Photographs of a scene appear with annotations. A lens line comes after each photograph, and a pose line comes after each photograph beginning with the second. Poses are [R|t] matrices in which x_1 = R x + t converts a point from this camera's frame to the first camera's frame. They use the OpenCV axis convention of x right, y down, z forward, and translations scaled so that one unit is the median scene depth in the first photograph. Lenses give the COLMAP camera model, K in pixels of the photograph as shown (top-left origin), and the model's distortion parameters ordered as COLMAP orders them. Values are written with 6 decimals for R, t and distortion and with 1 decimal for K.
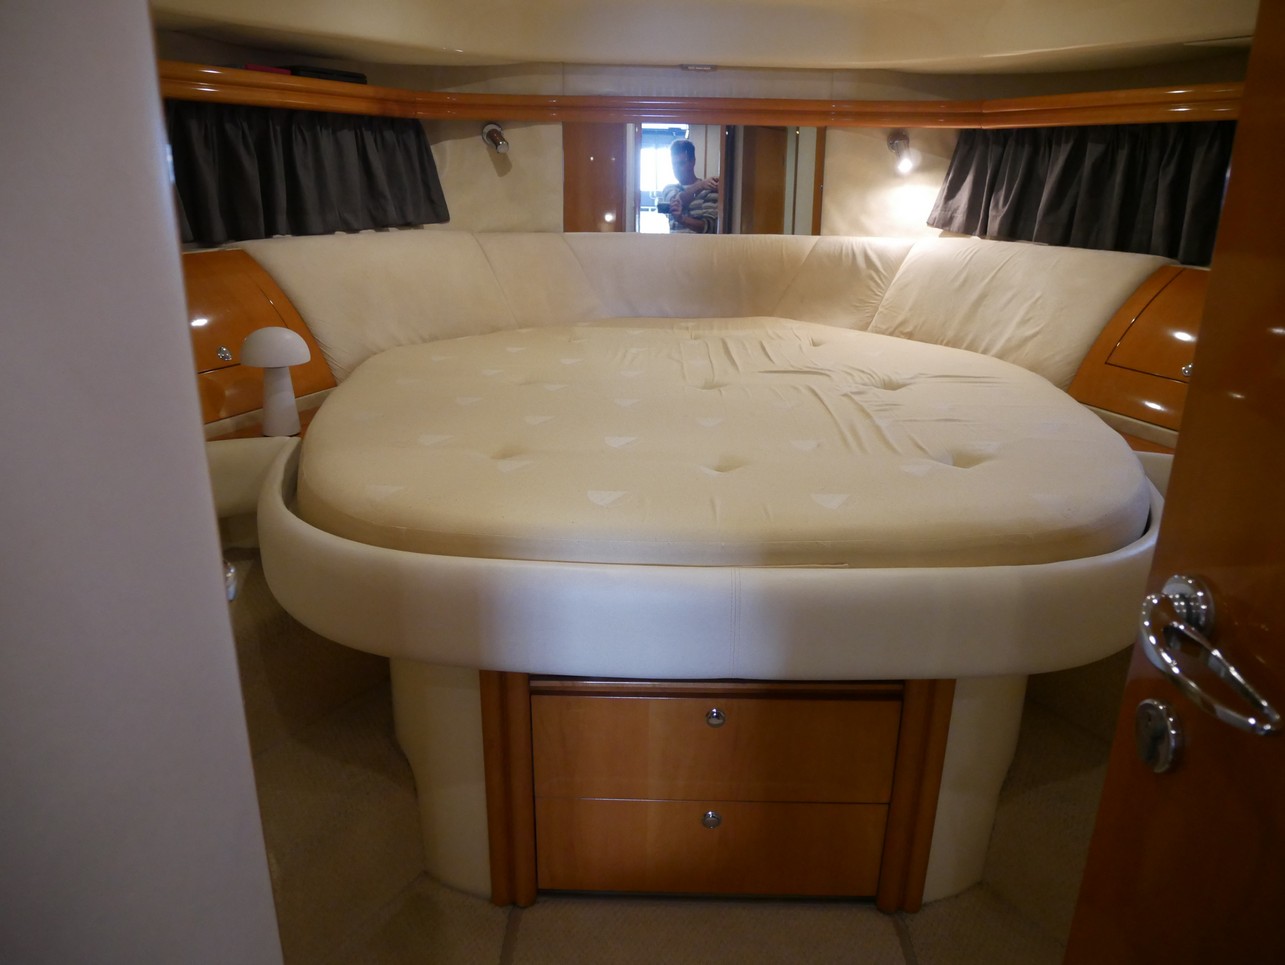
lens RADIAL K [[924.9, 0, 642.5], [0, 924.9, 482.5], [0, 0, 1]] dist [-0.076484, 0.033125]
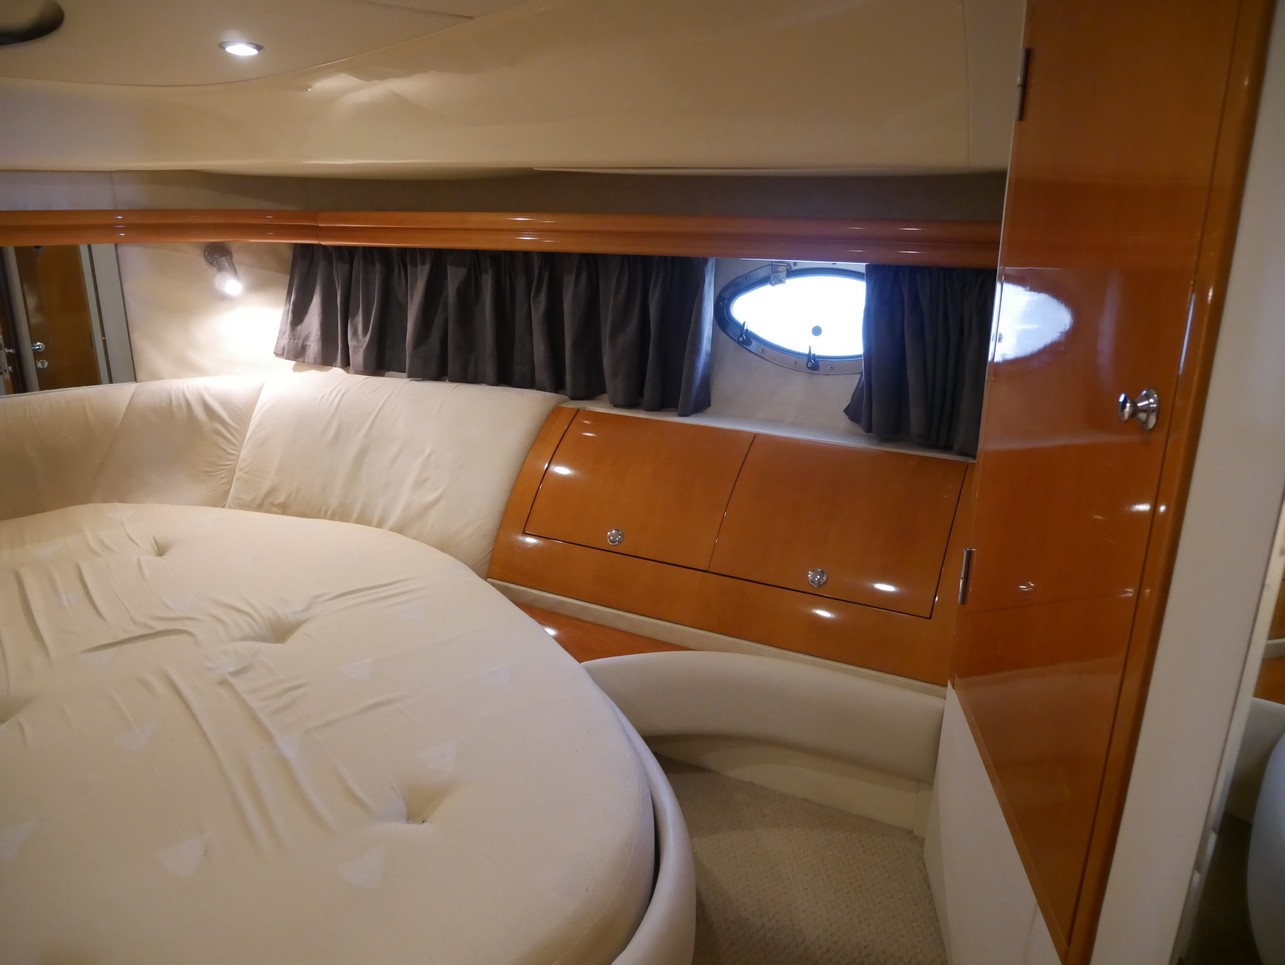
lens RADIAL K [[924.9, 0, 642.5], [0, 924.9, 482.5], [0, 0, 1]] dist [-0.076484, 0.033125]
pose [[0.777337, -0.191000, 0.599387, 0.059799], [0.200783, 0.978289, 0.051349, -0.159735], [-0.596182, 0.080431, 0.798810, 0.172116]]
